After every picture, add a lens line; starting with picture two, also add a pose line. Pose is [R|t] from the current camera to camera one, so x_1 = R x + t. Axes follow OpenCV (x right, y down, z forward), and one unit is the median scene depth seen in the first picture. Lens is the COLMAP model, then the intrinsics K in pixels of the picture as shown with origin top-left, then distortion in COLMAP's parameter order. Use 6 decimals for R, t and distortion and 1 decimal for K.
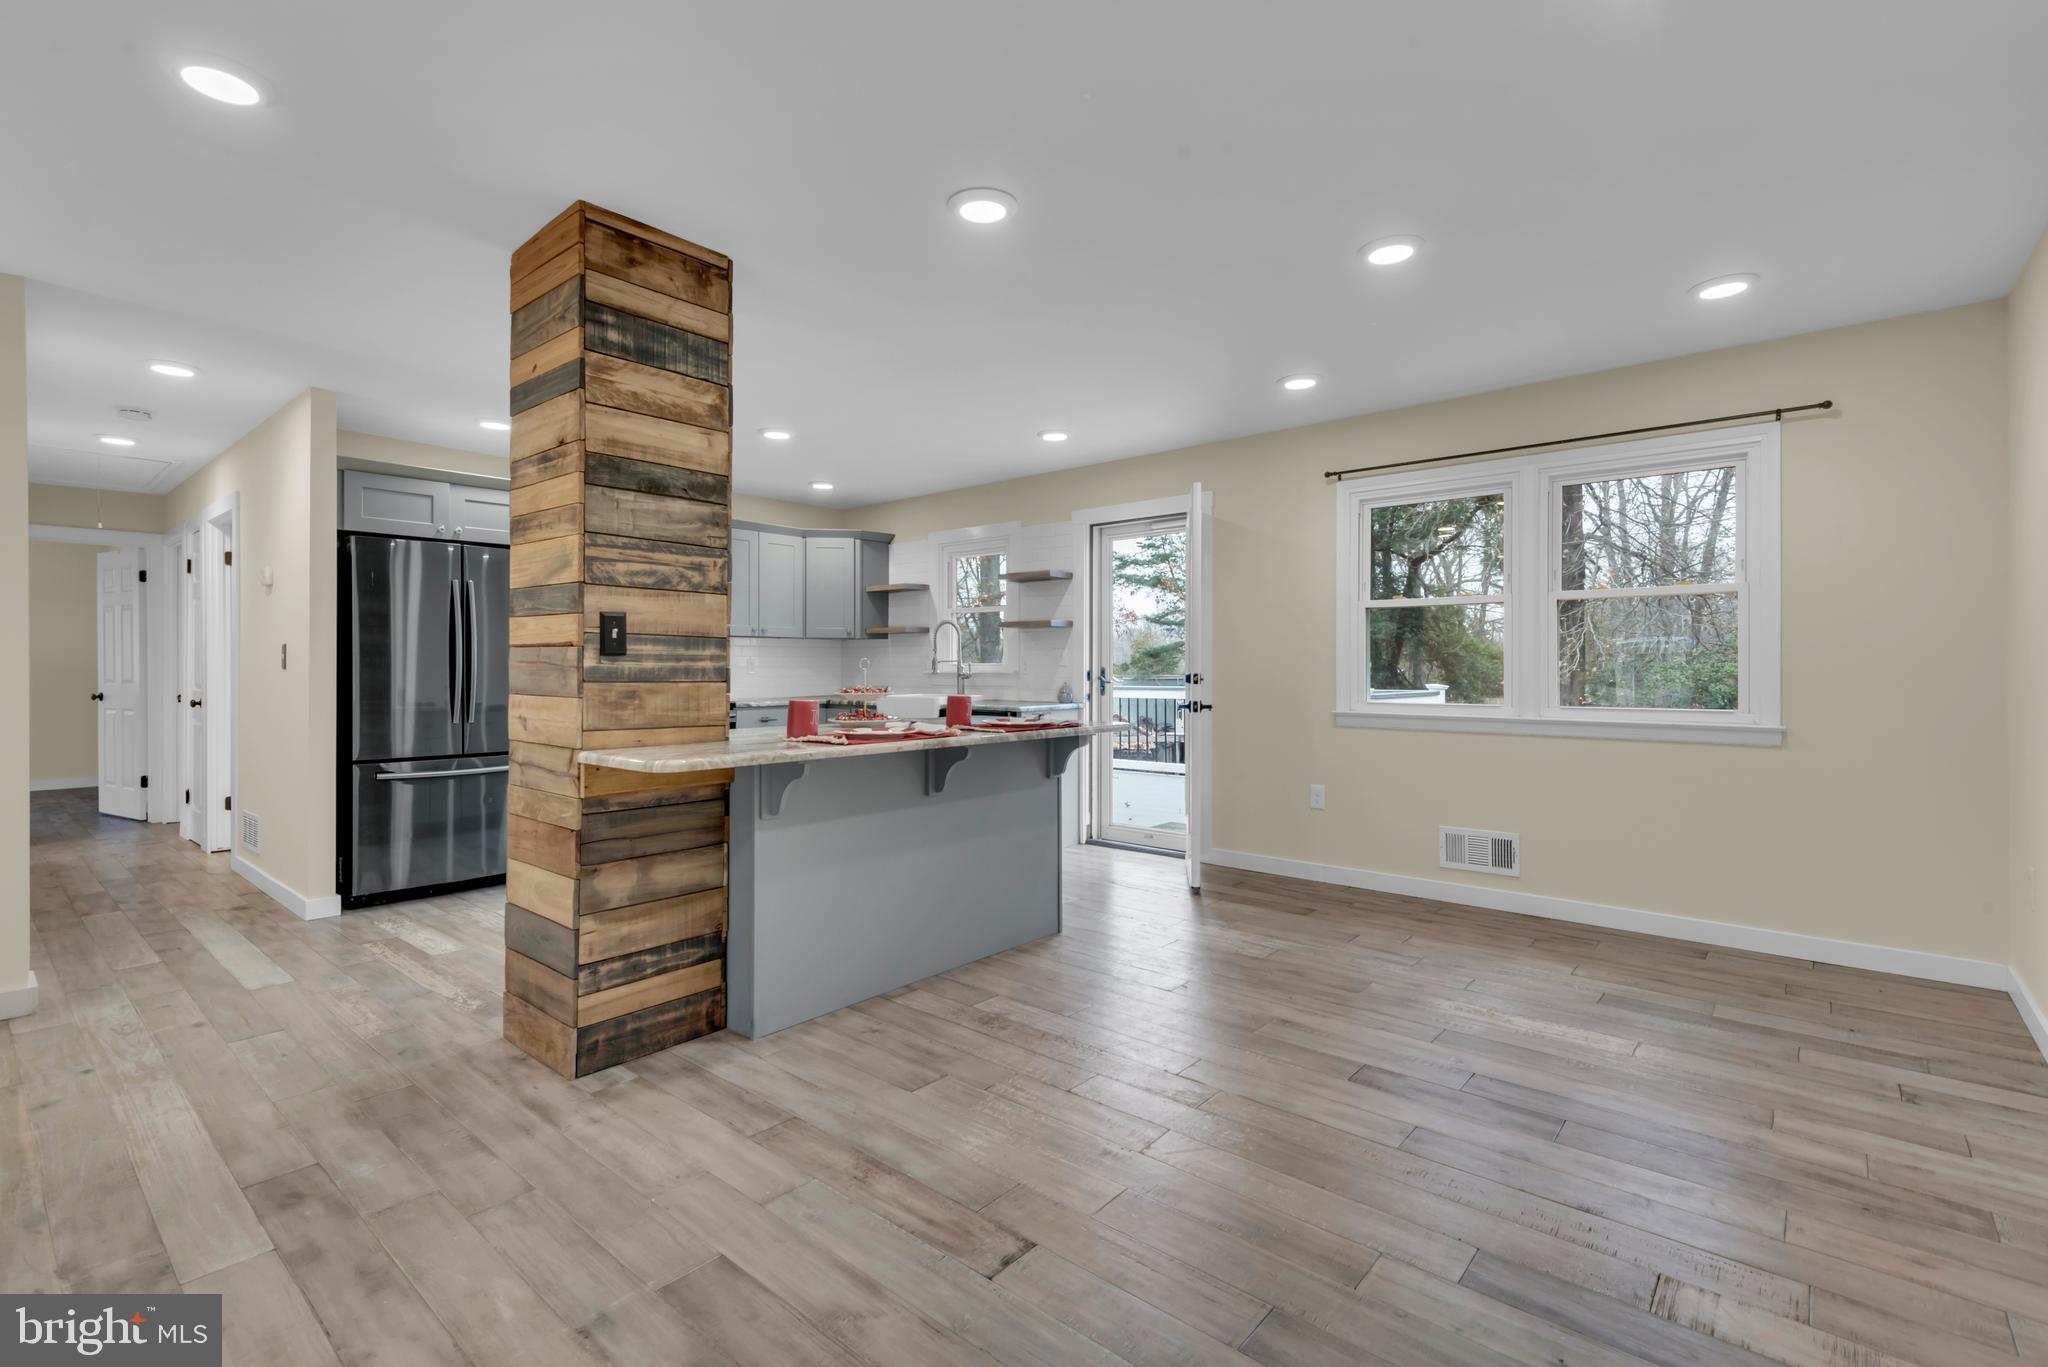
lens RADIAL K [[929.4, 0, 1019.4], [0, 929.4, 666.7], [0, 0, 1]] dist [0.028876, -0.011144]
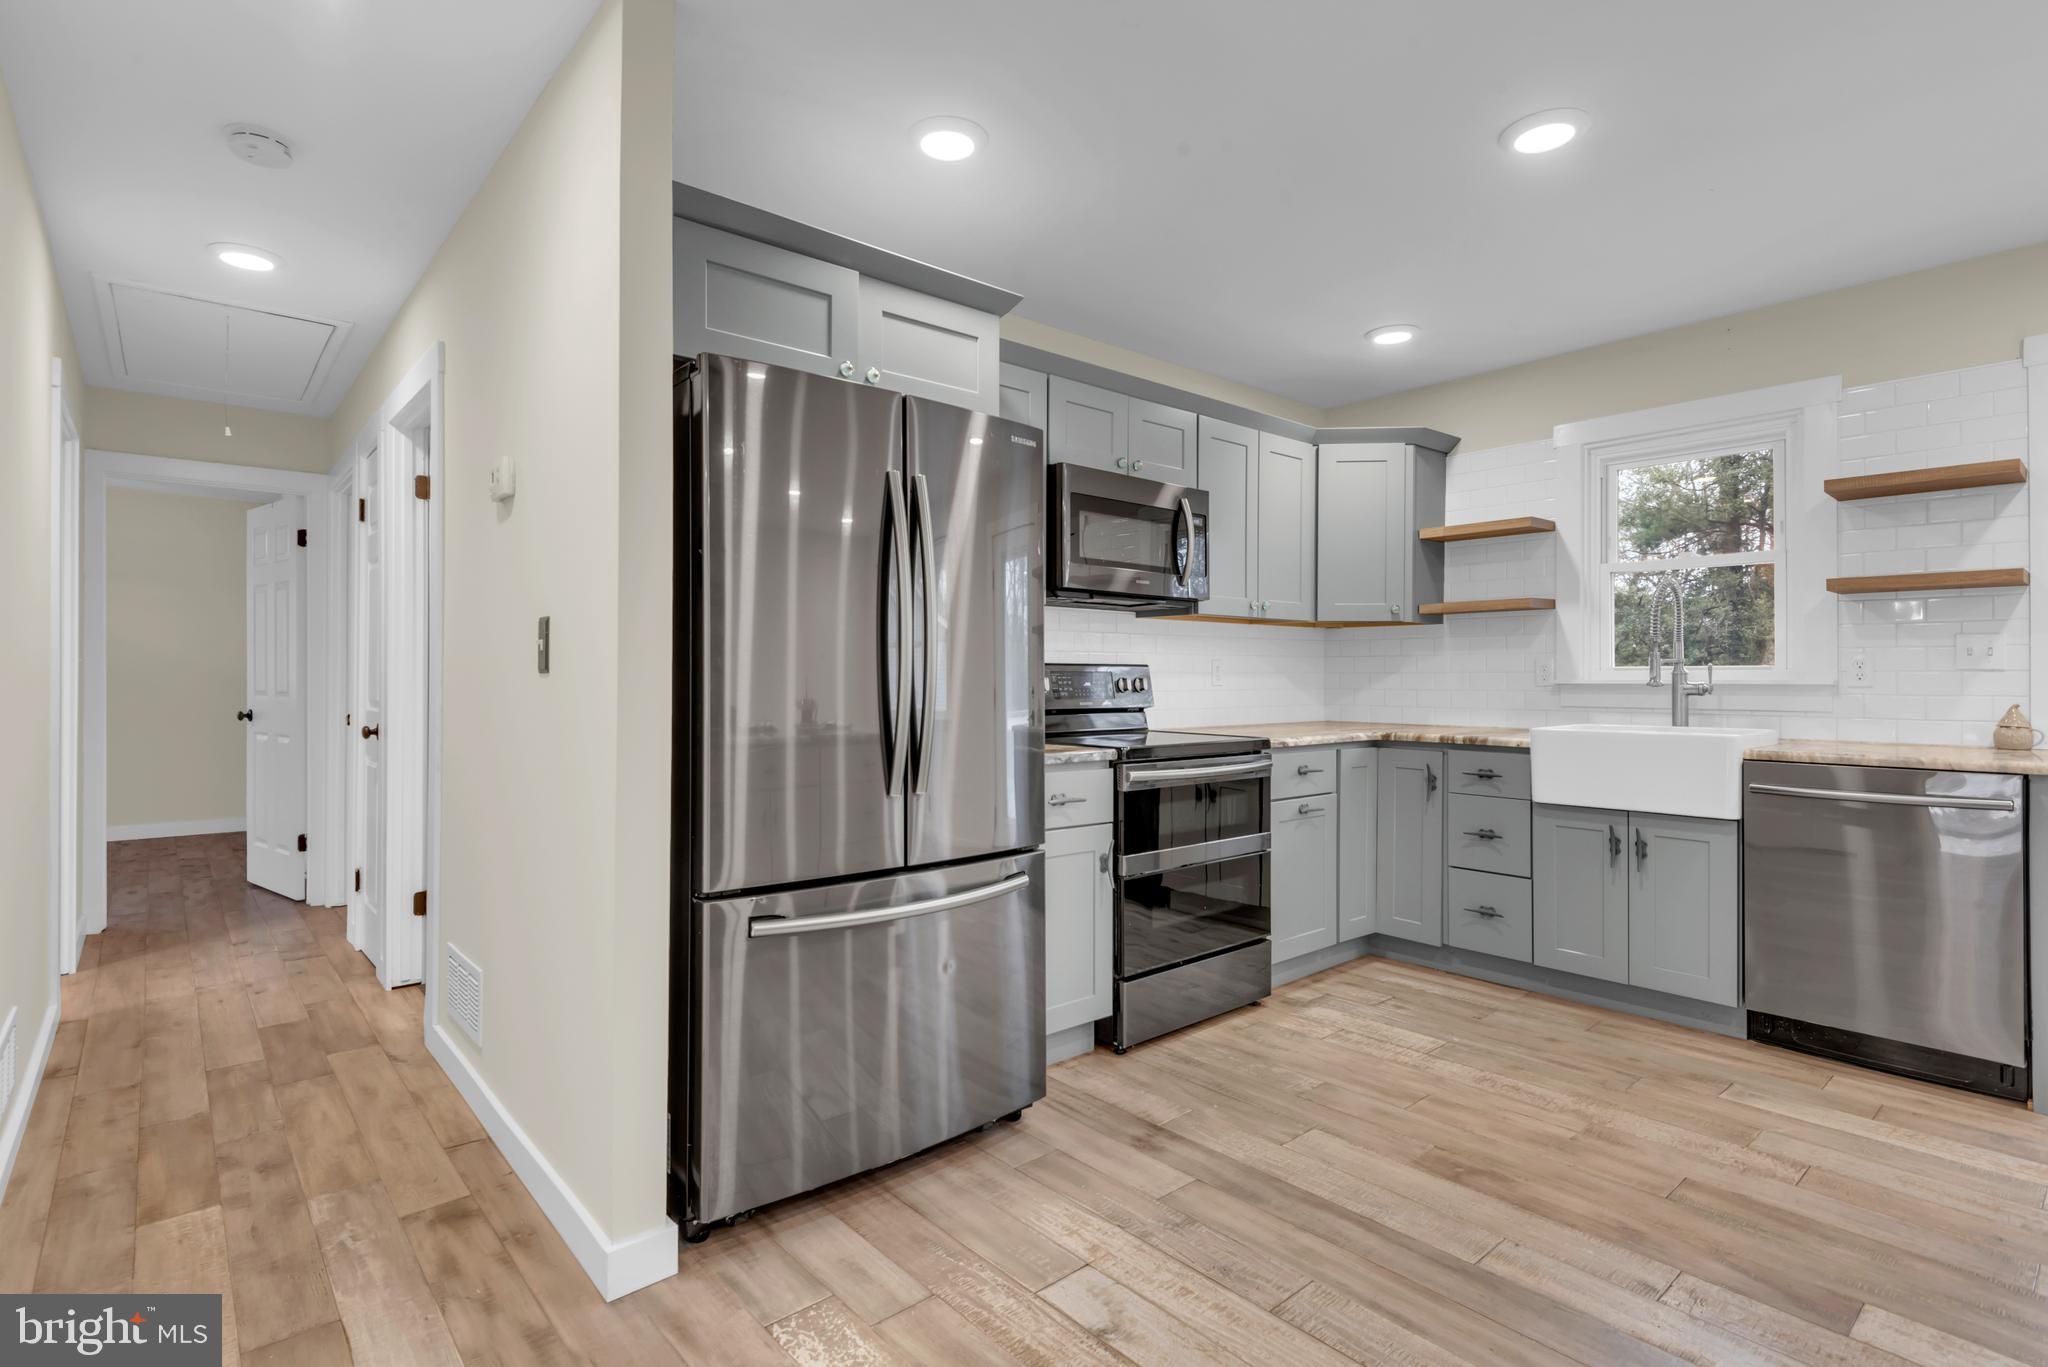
lens RADIAL K [[1000.8, 0, 1024.7], [0, 1000.8, 667.5], [0, 0, 1]] dist [0.018020, -0.006543]
pose [[0.989875, -0.000918, -0.141937, -0.746880], [-0.000203, 0.999969, -0.007881, 0.006142], [0.141940, 0.007830, 0.989844, 0.857579]]
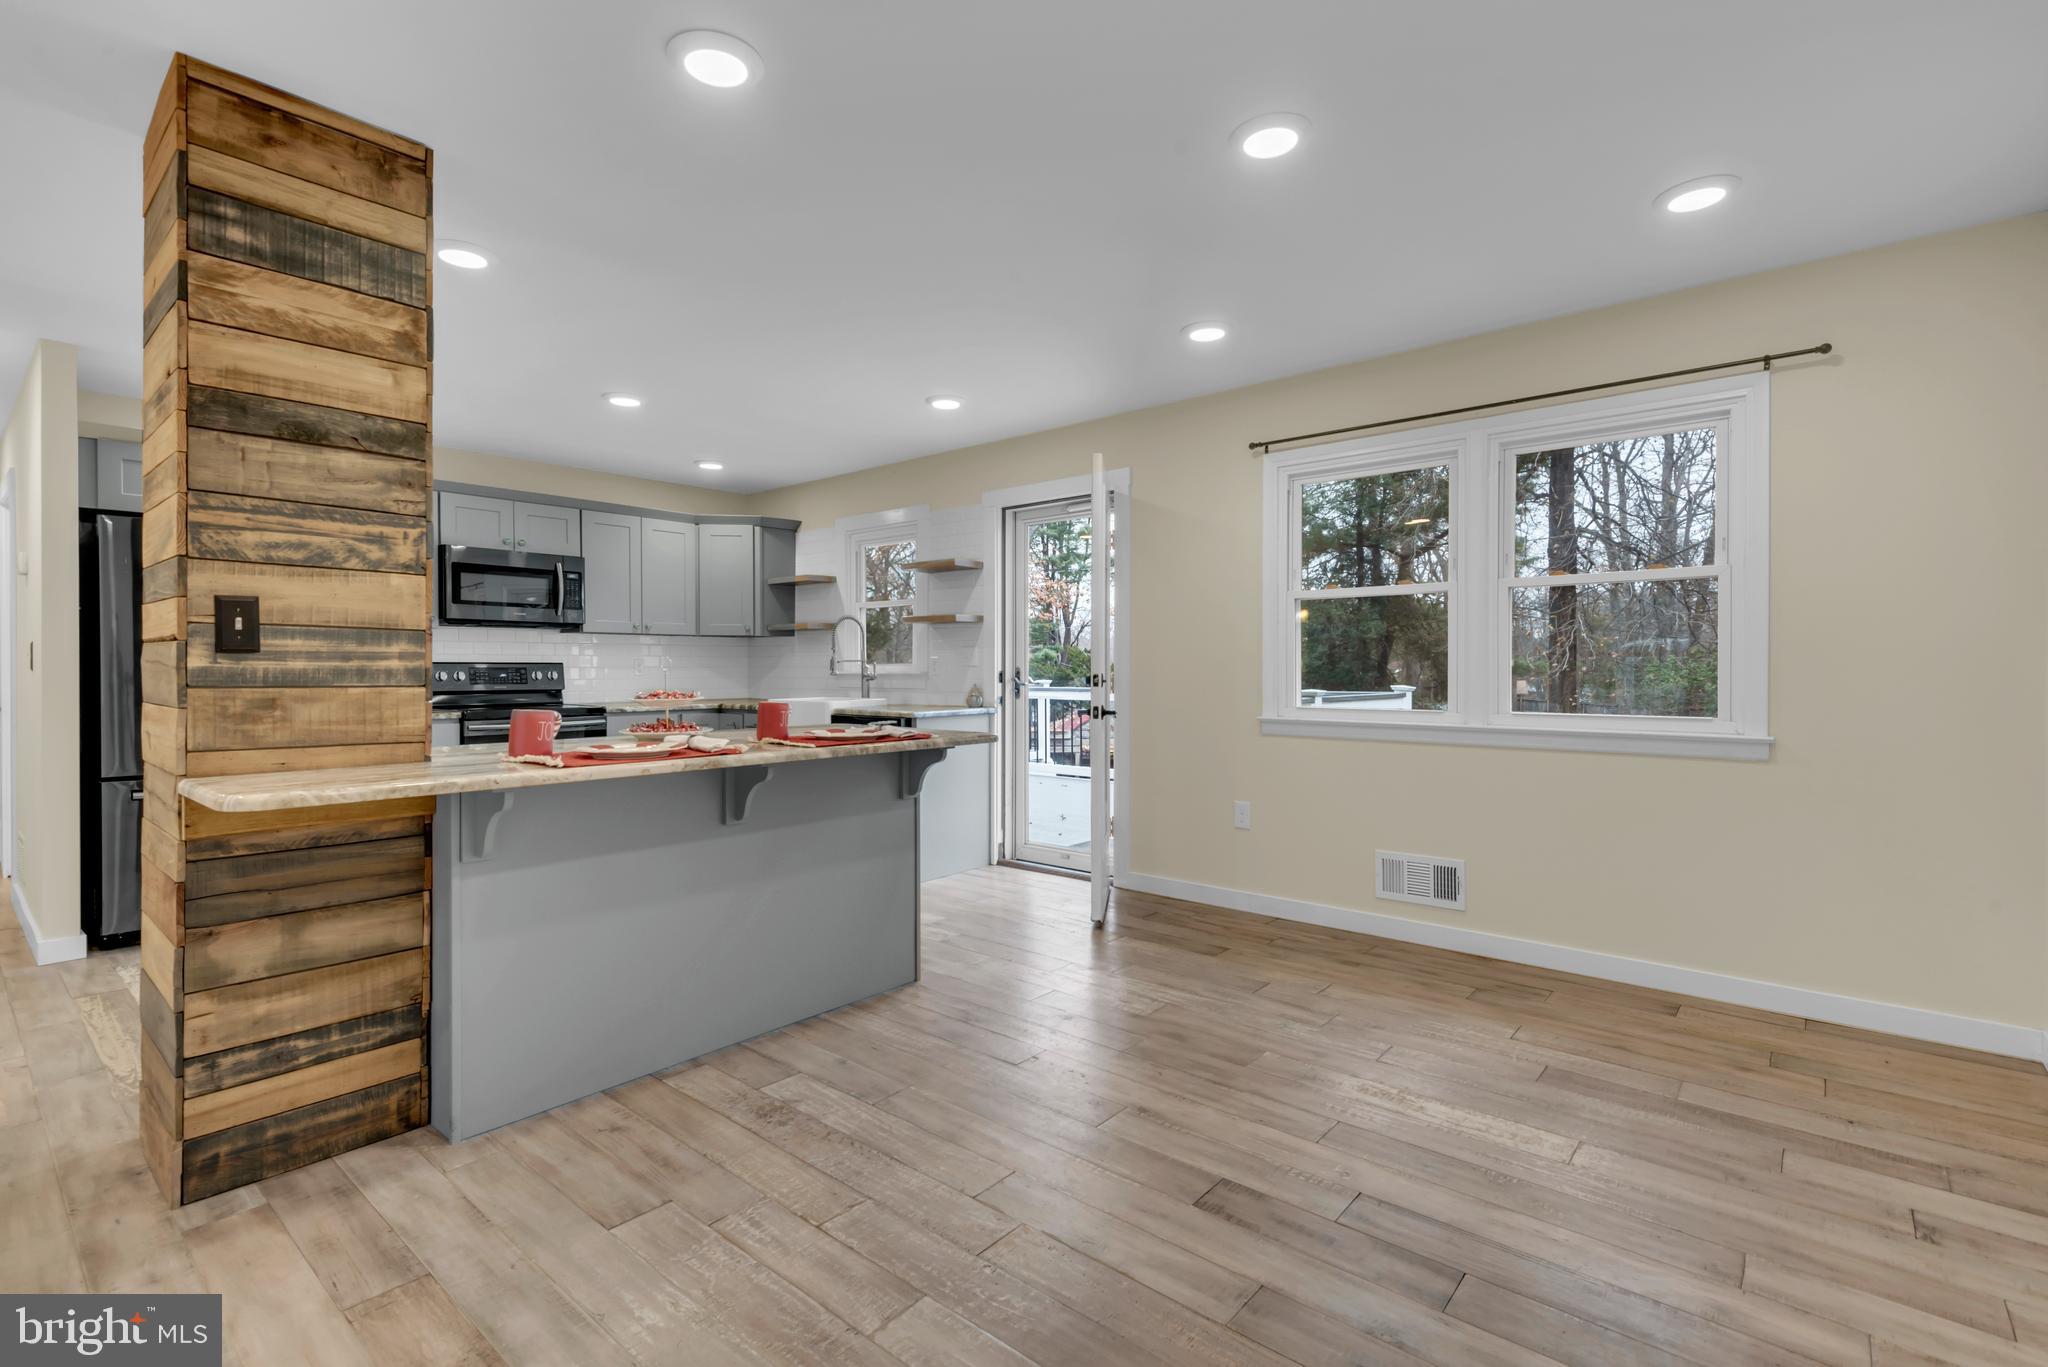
lens RADIAL K [[929.4, 0, 1014.9], [0, 929.4, 672.5], [0, 0, 1]] dist [0.028876, -0.011144]
pose [[0.999990, -0.001062, -0.004454, 0.181887], [0.001092, 0.999977, 0.006730, -0.000365], [0.004447, -0.006735, 0.999967, 0.204696]]
